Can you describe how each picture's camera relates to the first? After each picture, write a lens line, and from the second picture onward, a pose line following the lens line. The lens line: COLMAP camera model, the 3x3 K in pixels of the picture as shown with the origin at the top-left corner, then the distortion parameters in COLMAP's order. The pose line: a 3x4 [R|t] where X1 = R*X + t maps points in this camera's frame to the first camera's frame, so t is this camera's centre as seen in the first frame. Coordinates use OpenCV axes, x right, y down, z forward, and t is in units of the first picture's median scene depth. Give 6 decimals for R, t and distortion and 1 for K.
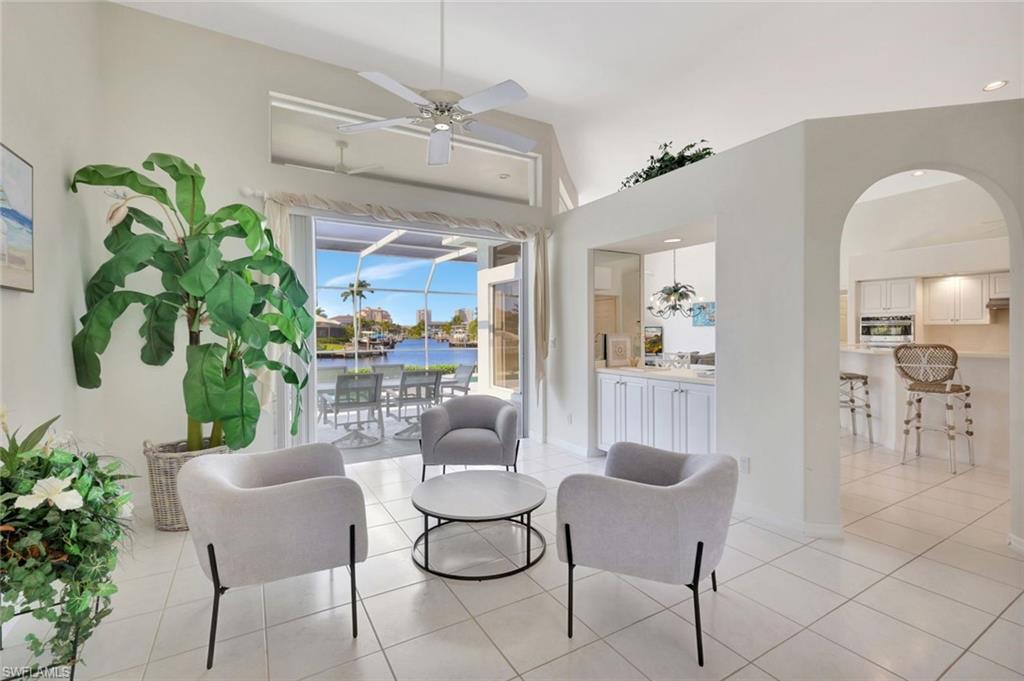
lens RADIAL K [[453.0, 0, 511.9], [0, 453.0, 334.0], [0, 0, 1]] dist [0.000715, 0.002363]
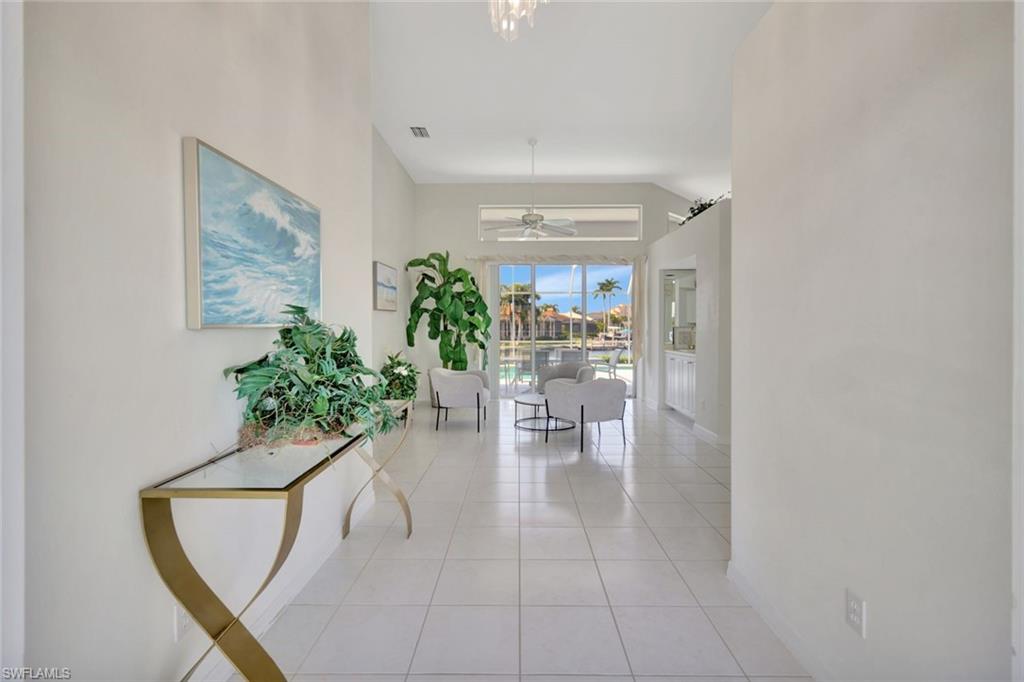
lens RADIAL K [[453.0, 0, 513.8], [0, 453.0, 334.2], [0, 0, 1]] dist [0.000715, 0.002363]
pose [[0.855554, 0.010802, -0.517601, 0.807282], [-0.005466, 0.999915, 0.011832, 0.014287], [0.517685, -0.007293, 0.855540, -0.807441]]
